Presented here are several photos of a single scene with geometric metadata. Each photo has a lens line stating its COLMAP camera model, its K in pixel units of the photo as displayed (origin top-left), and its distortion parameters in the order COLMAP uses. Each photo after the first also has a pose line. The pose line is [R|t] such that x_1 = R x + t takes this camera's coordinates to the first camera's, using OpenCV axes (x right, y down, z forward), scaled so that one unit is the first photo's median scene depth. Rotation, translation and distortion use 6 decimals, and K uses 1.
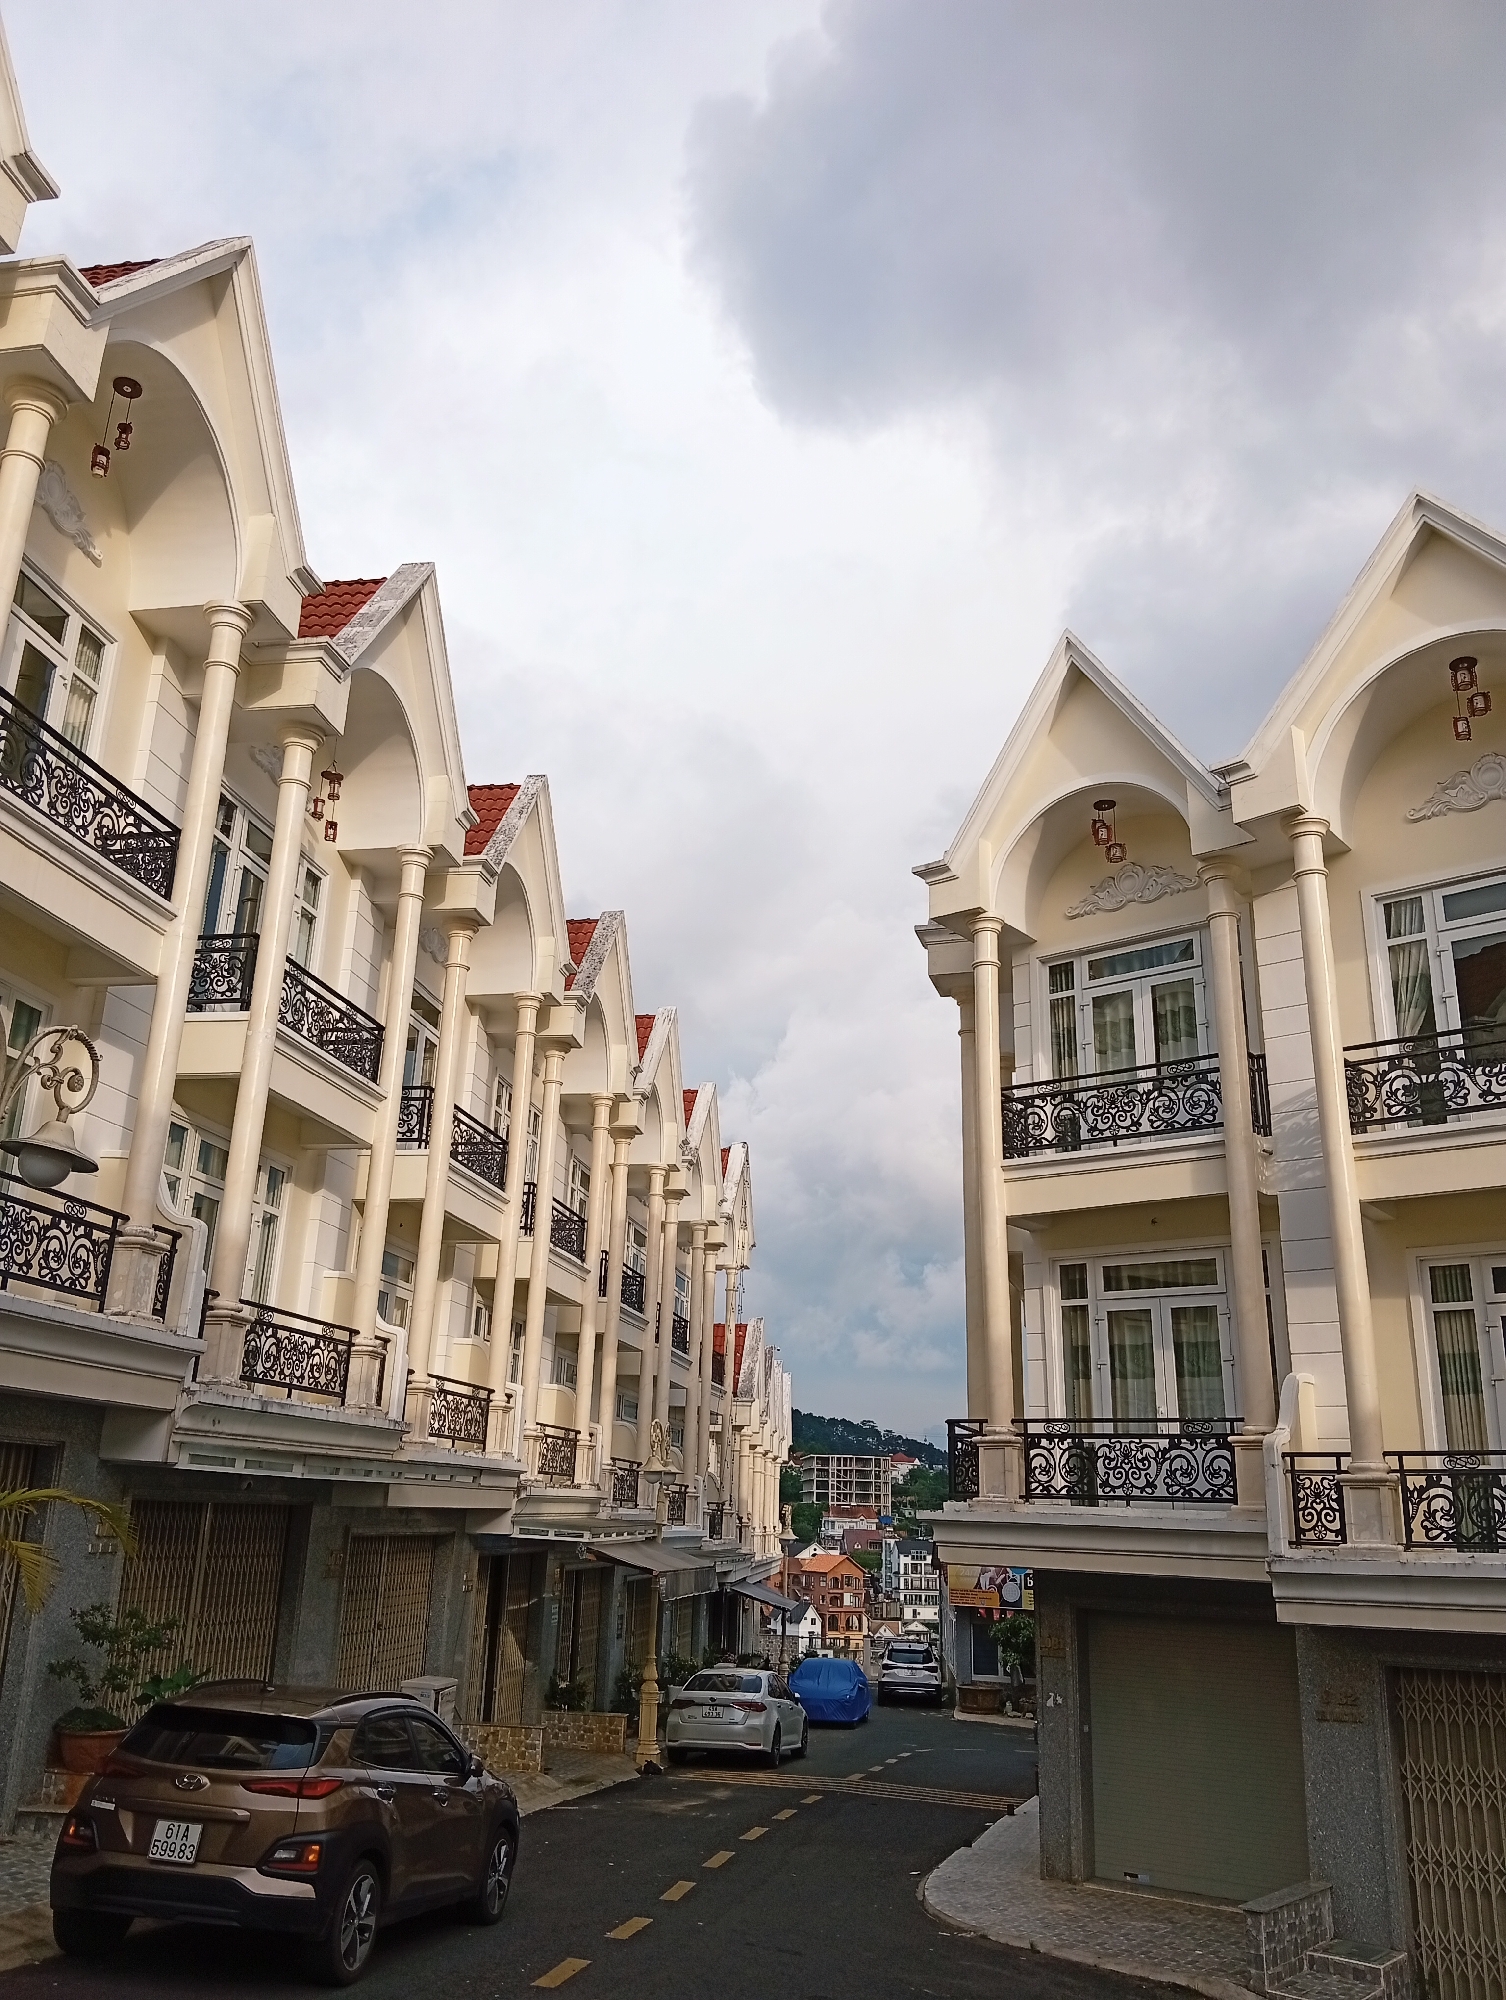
lens RADIAL K [[1541.2, 0, 759.9], [0, 1541.2, 992.6], [0, 0, 1]] dist [0.137461, -0.271025]
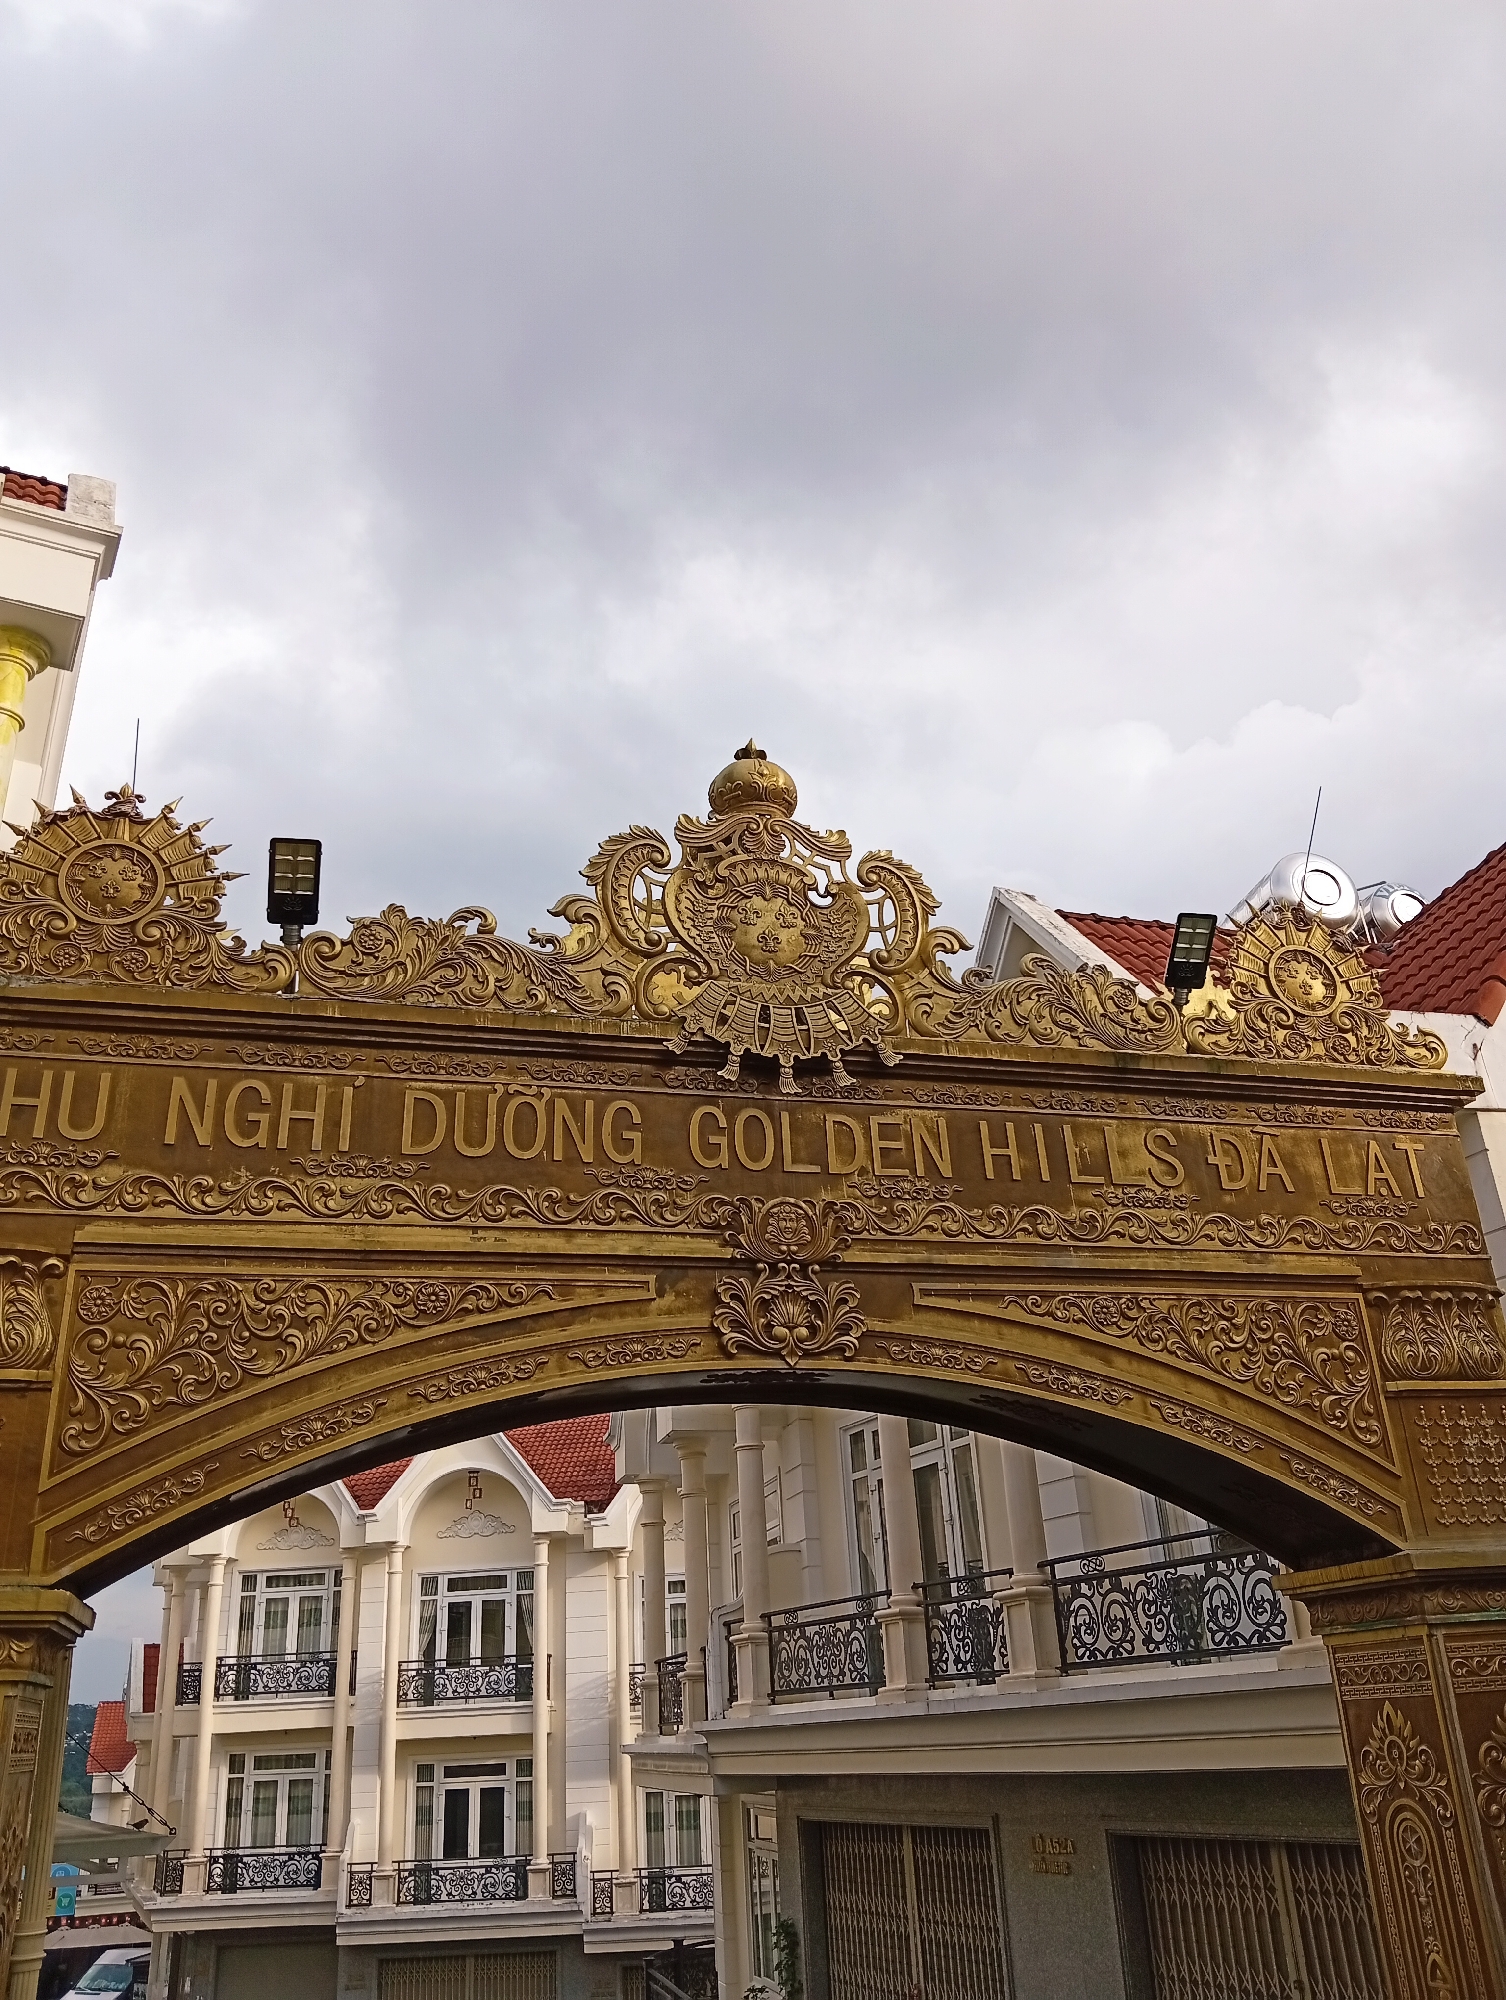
lens RADIAL K [[1533.0, 0, 753.0], [0, 1533.0, 1000.0], [0, 0, 1]] dist [0.112681, -0.224165]
pose [[0.777711, 0.202875, 0.594985, -0.693929], [-0.130765, 0.977997, -0.162549, -0.557438], [-0.614871, 0.048613, 0.787128, -1.019610]]
